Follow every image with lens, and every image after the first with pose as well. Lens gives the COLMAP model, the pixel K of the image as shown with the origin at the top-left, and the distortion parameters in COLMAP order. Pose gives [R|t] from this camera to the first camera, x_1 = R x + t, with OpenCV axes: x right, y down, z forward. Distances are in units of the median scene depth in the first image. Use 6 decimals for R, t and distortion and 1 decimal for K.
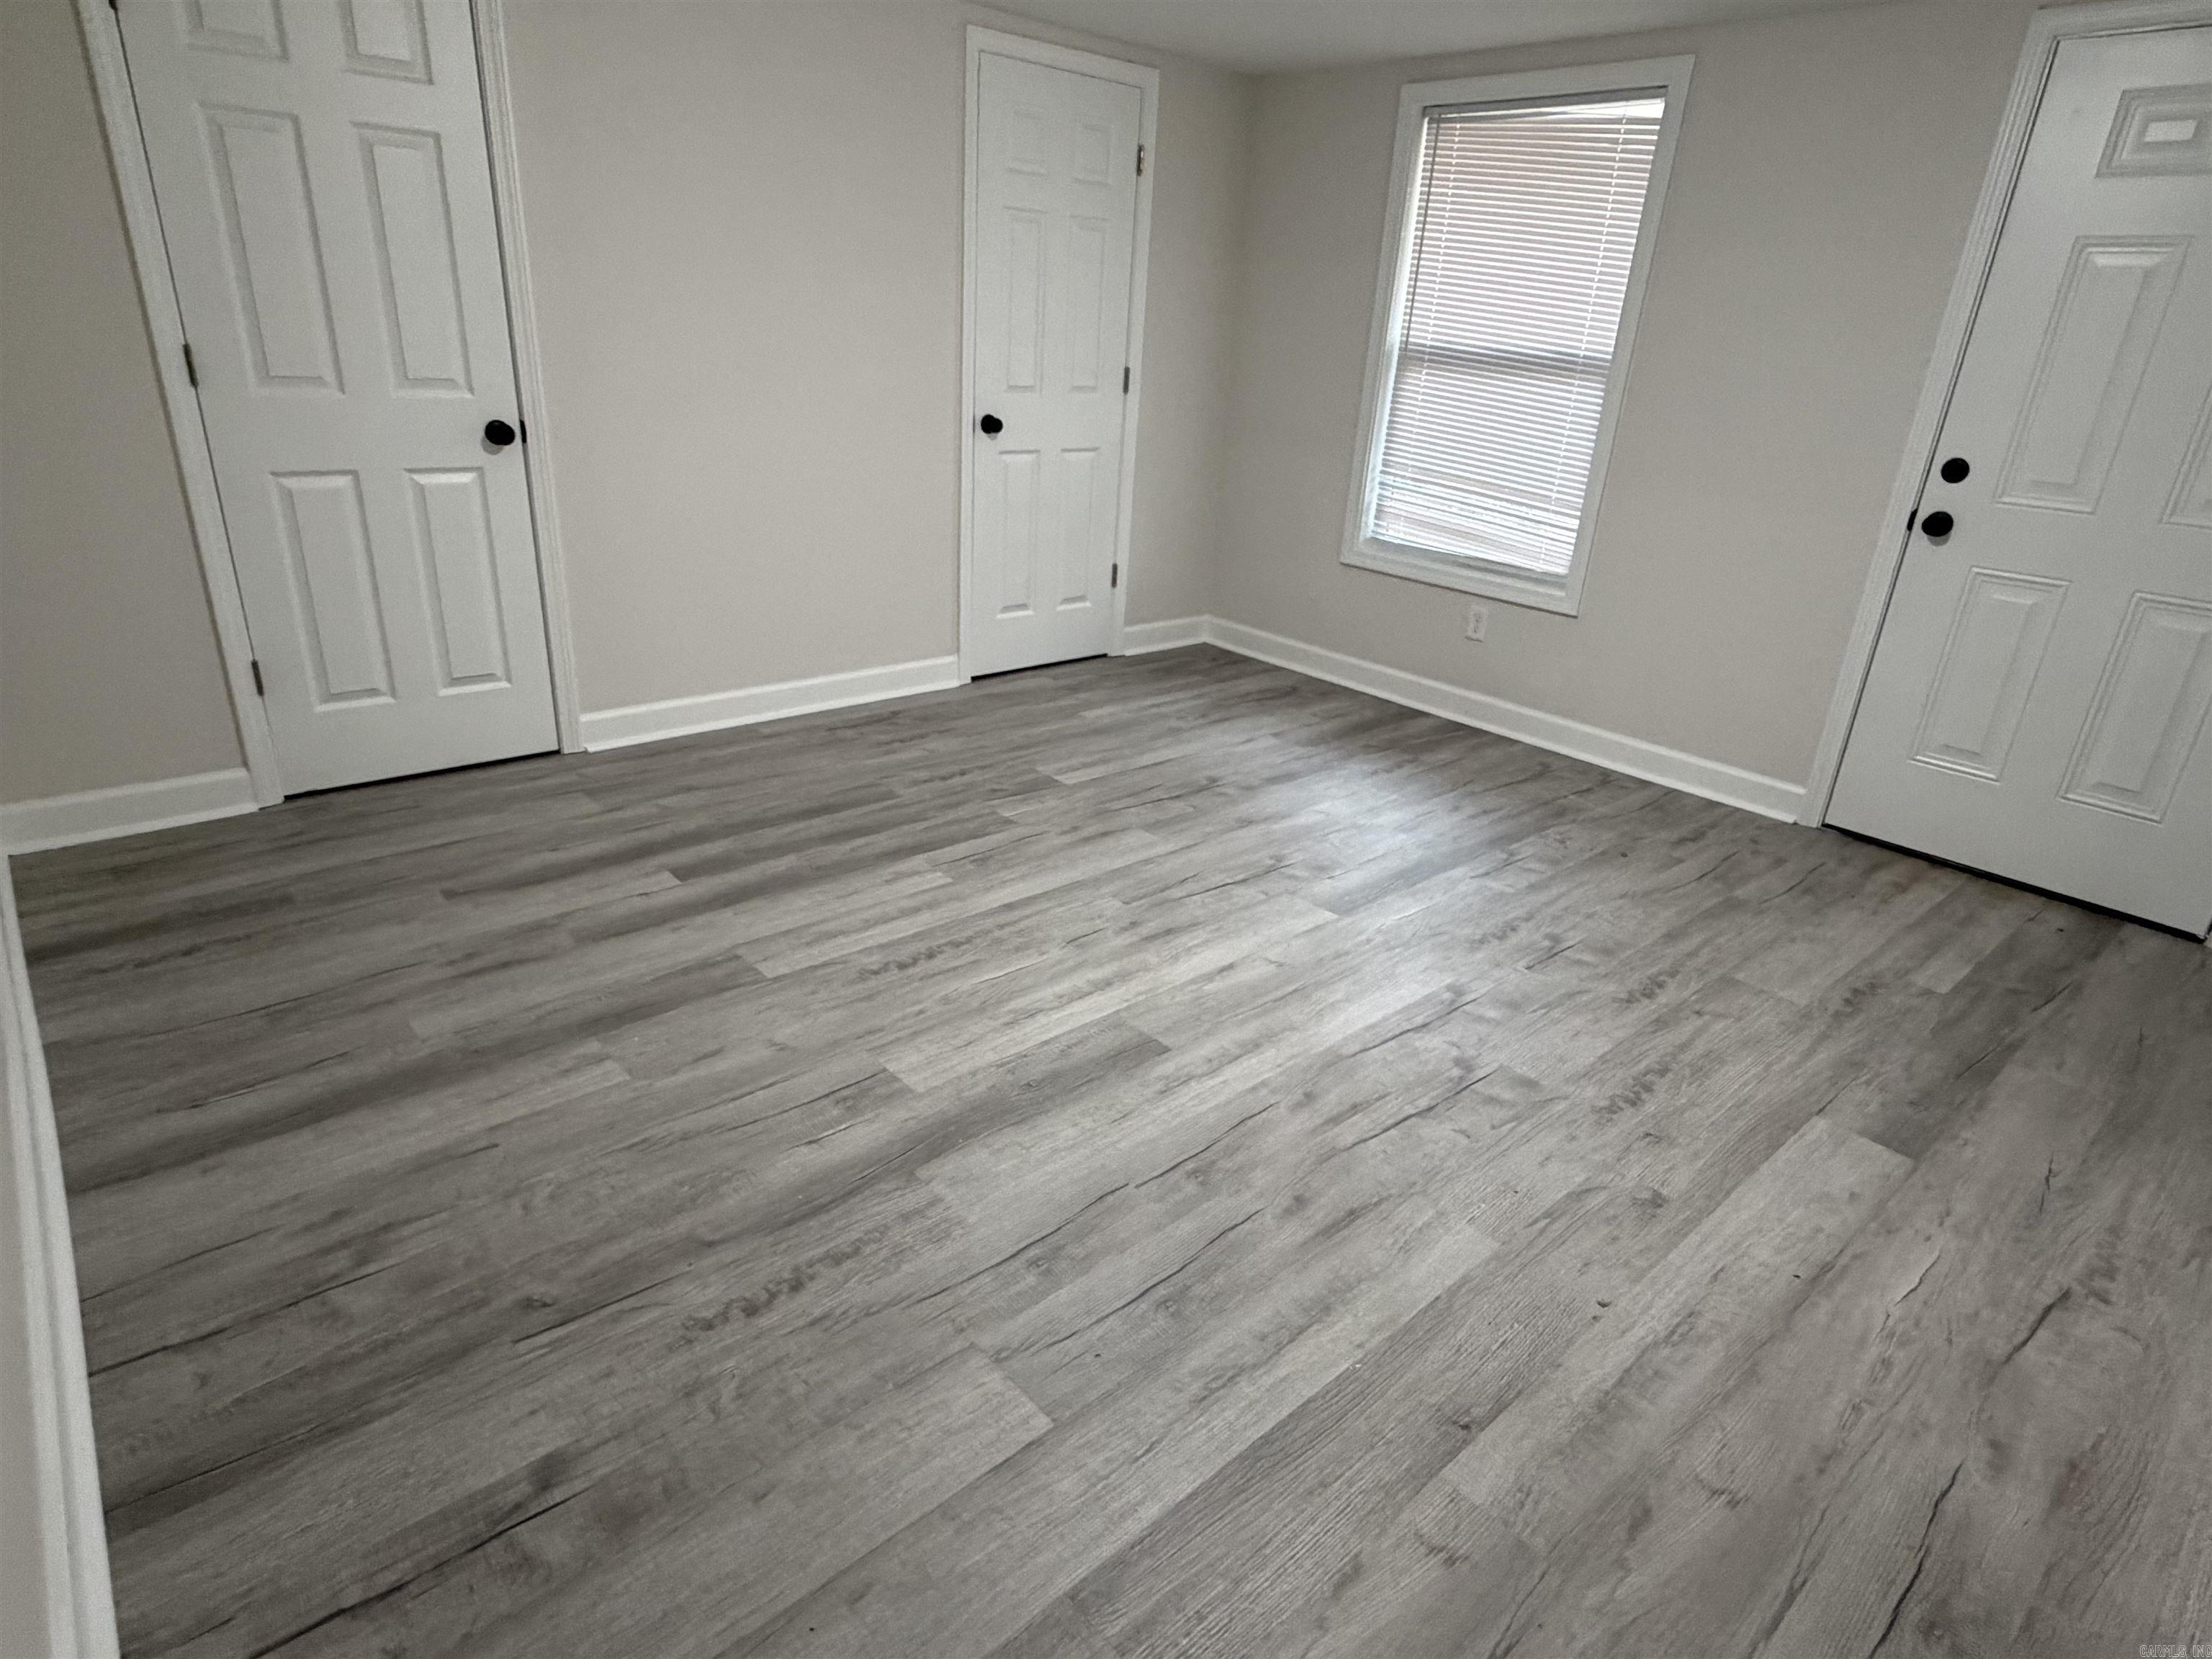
lens RADIAL K [[1226.7, 0, 1100.2], [0, 1226.7, 834.7], [0, 0, 1]] dist [0.000372, -0.000316]
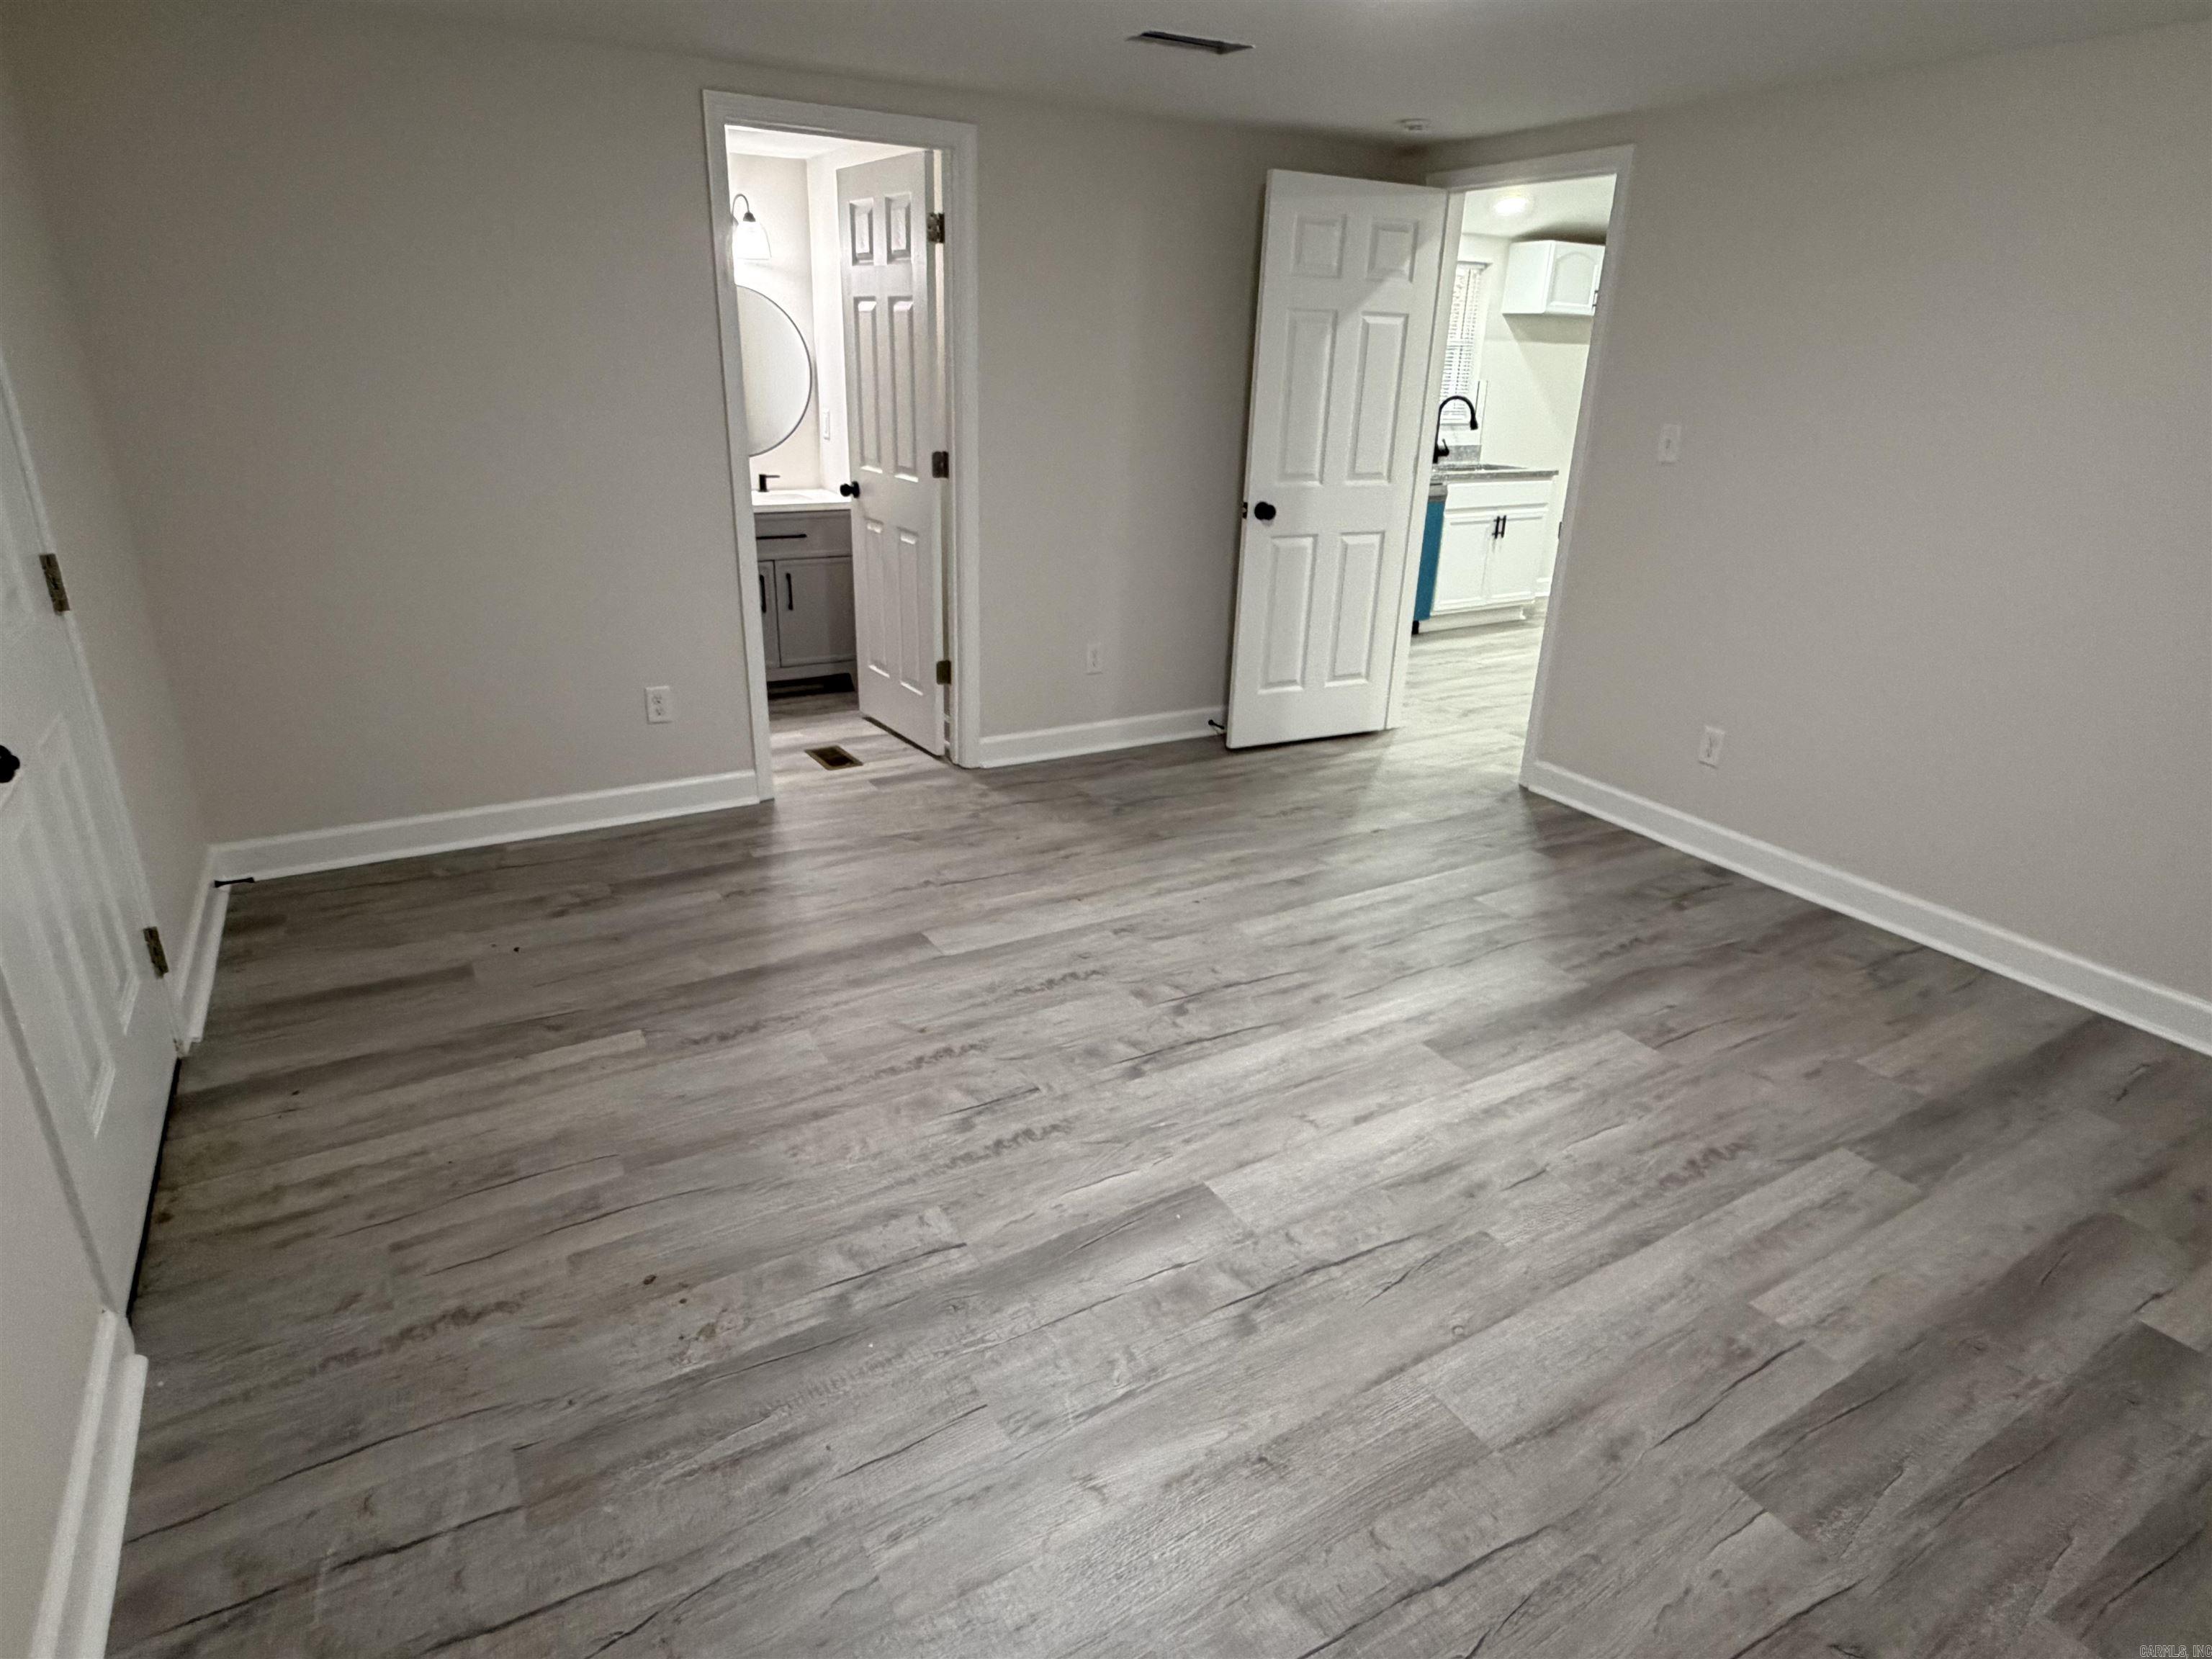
lens RADIAL K [[1226.7, 0, 1100.2], [0, 1226.7, 834.7], [0, 0, 1]] dist [0.000372, -0.000316]
pose [[-0.979753, -0.143066, 0.140056, 0.205443], [-0.004808, 0.716160, 0.697920, -0.724439], [-0.200151, 0.683116, -0.702348, 1.591347]]
